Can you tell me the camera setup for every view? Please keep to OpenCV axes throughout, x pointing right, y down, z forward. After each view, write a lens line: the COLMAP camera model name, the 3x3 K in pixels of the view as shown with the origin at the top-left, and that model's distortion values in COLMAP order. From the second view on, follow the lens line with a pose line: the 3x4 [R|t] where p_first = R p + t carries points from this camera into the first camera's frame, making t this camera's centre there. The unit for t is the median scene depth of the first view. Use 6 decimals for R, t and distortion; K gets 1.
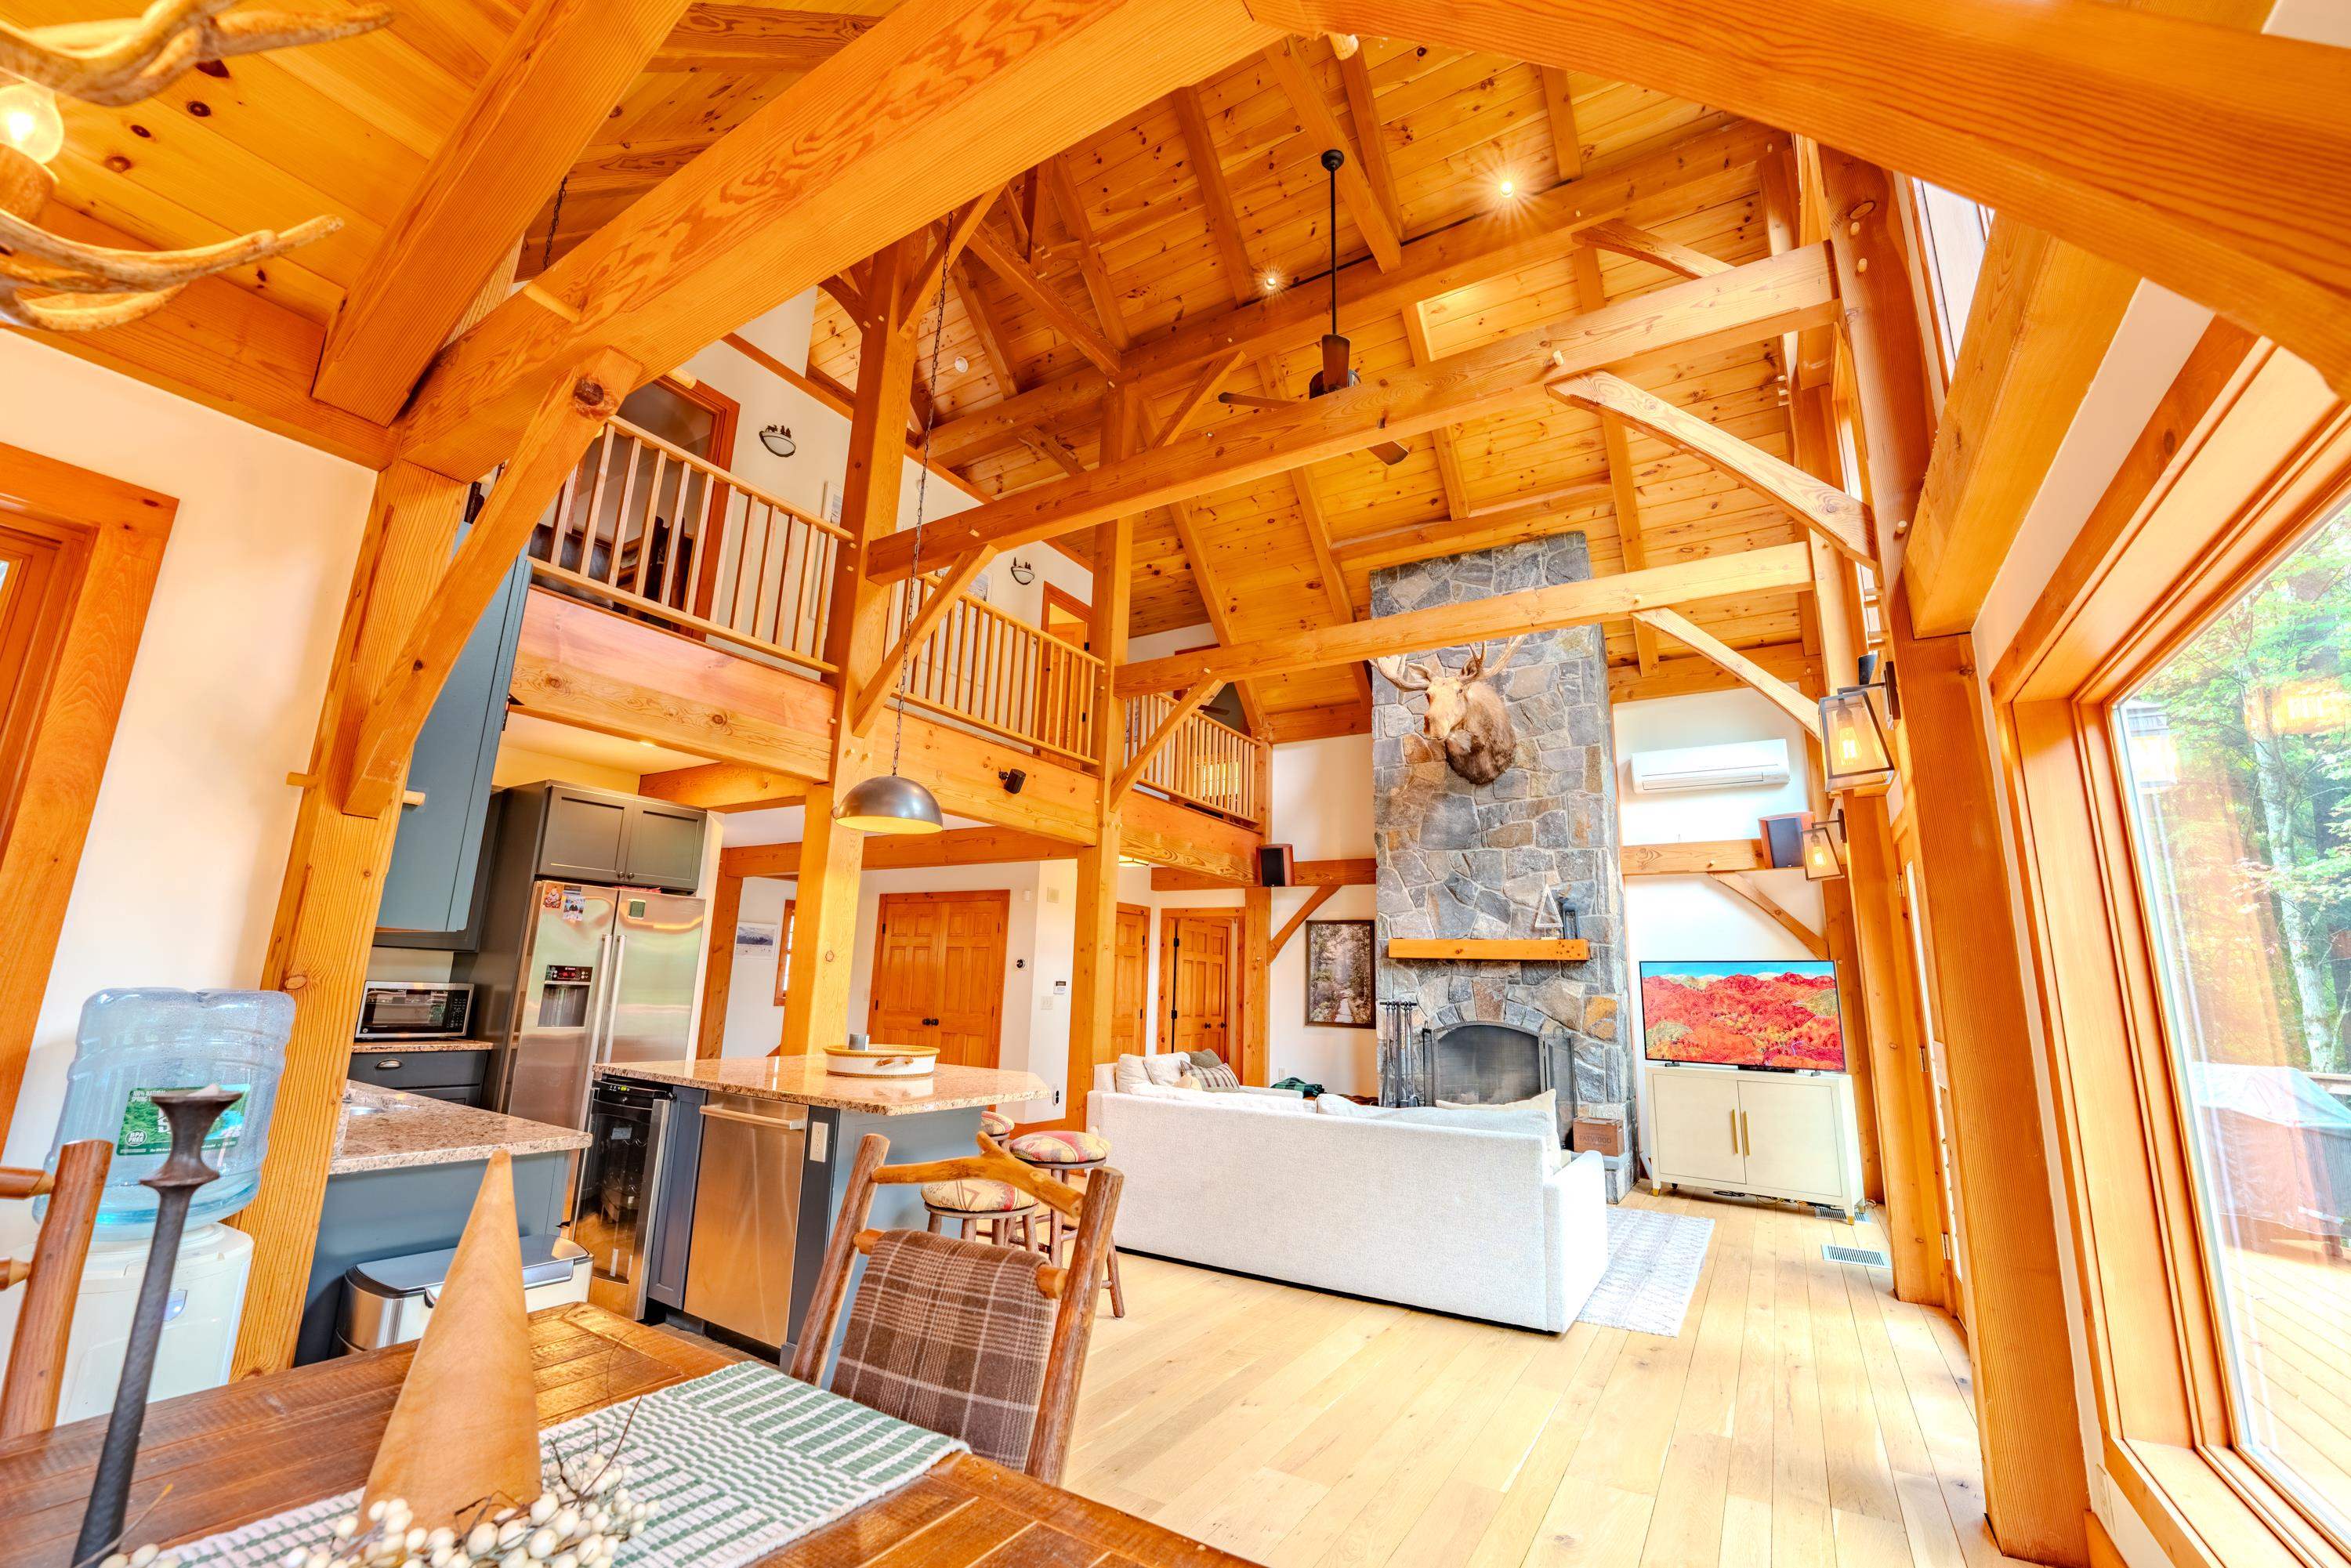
lens RADIAL K [[953.4, 0, 1175.5], [0, 953.4, 785.7], [0, 0, 1]] dist [-0.030531, 0.003941]
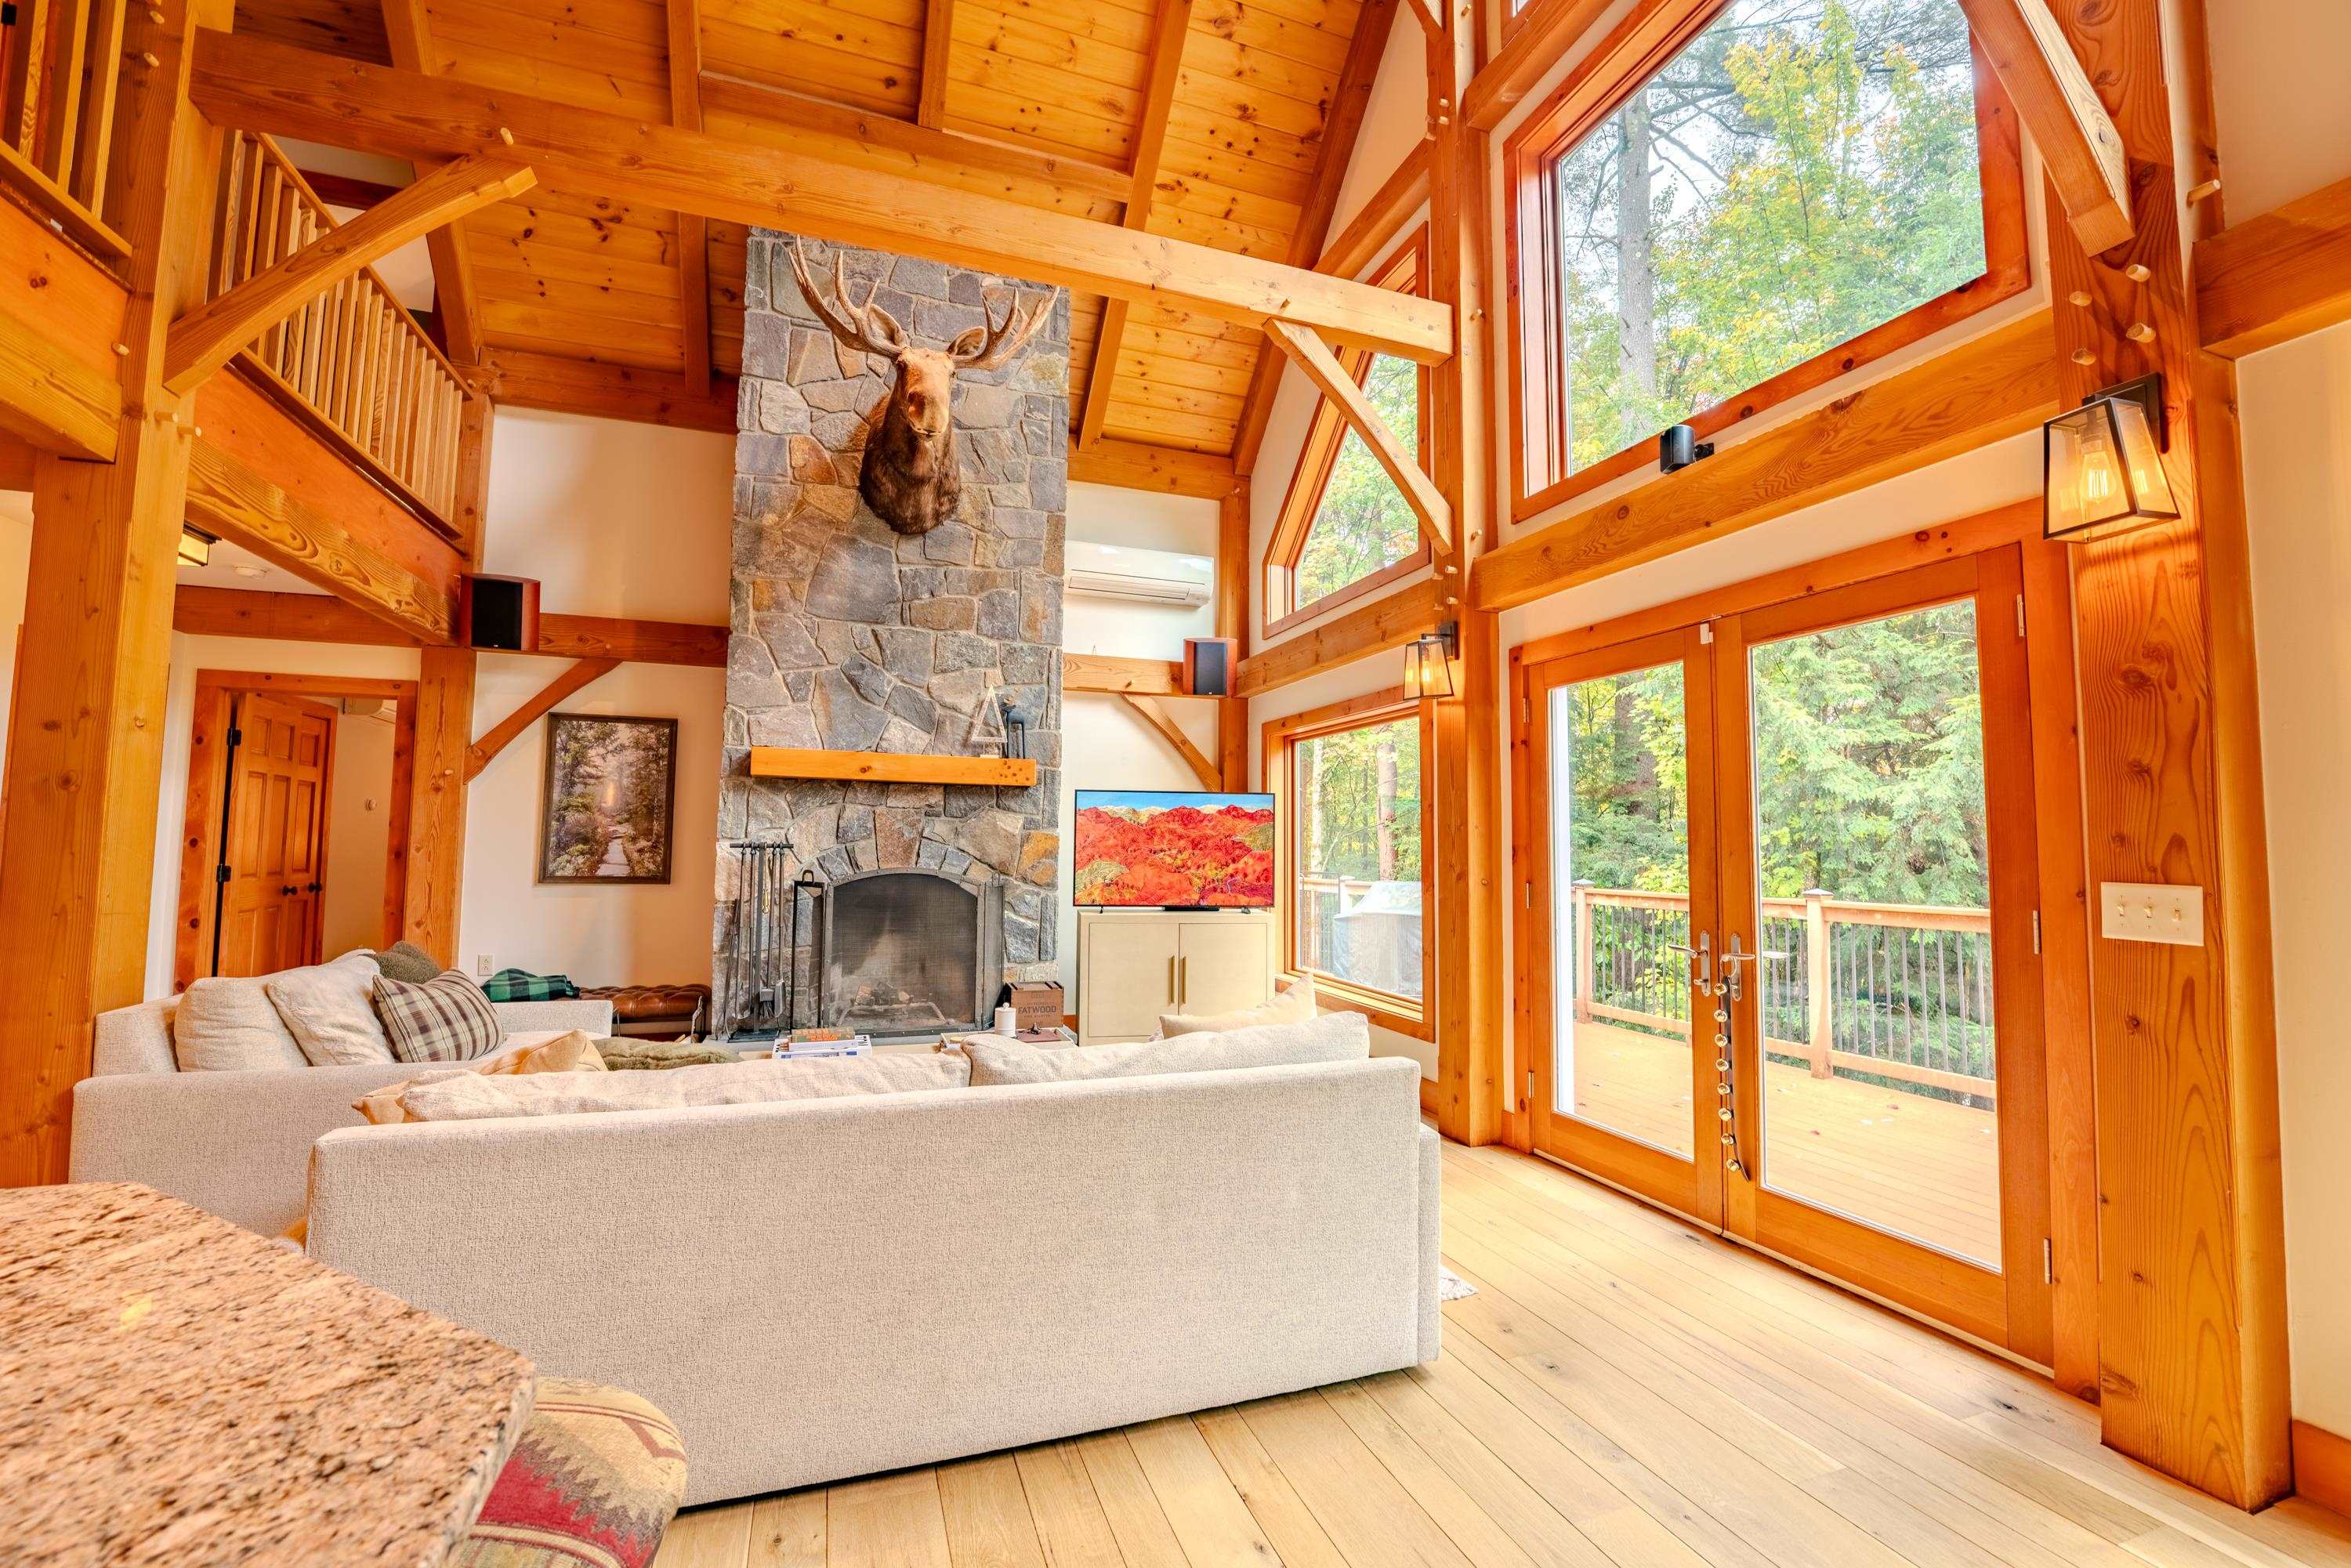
lens RADIAL K [[953.4, 0, 1168.5], [0, 953.4, 781.0], [0, 0, 1]] dist [-0.030531, 0.003941]
pose [[0.628192, 0.029267, 0.777507, -0.097005], [-0.156240, 0.983682, 0.089208, 0.086665], [-0.762210, -0.177518, 0.622514, 0.401375]]
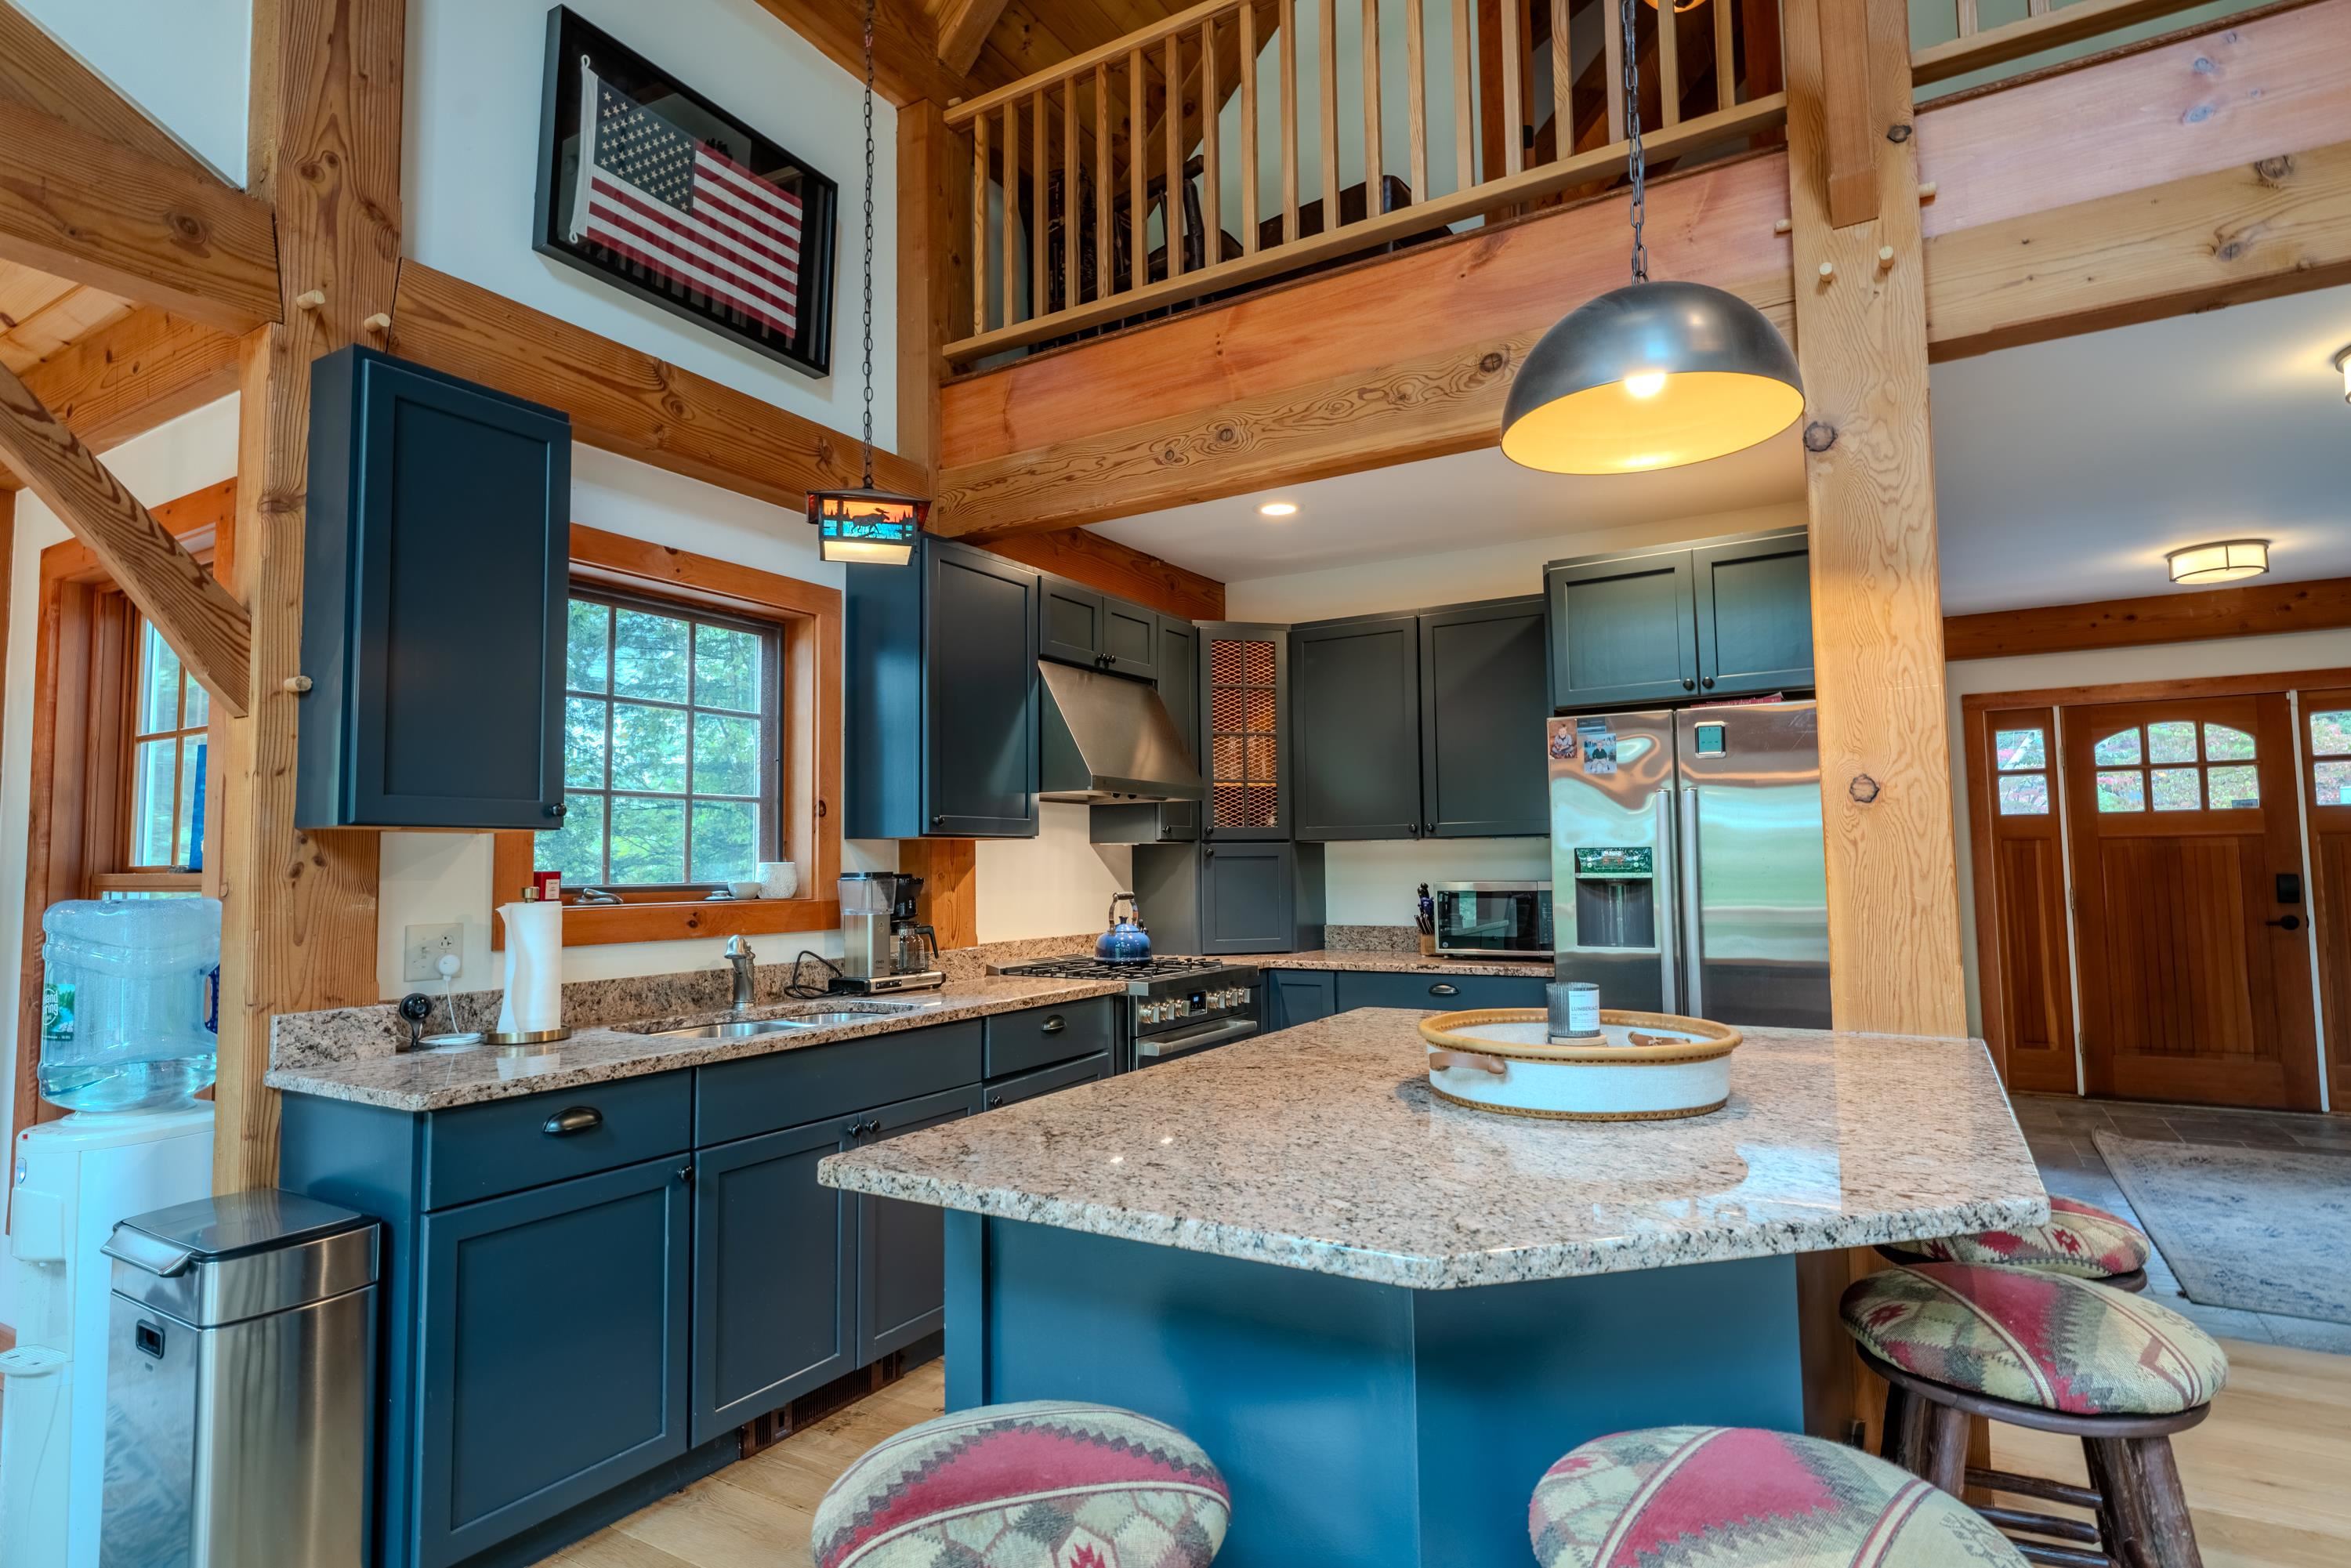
lens RADIAL K [[1228.3, 0, 1171.8], [0, 1228.3, 782.1], [0, 0, 1]] dist [-0.000396, 0.000343]
pose [[0.016756, -0.099919, -0.994855, 0.093396], [0.223738, 0.970138, -0.093668, 0.107146], [0.974505, -0.221017, 0.038611, 0.467897]]
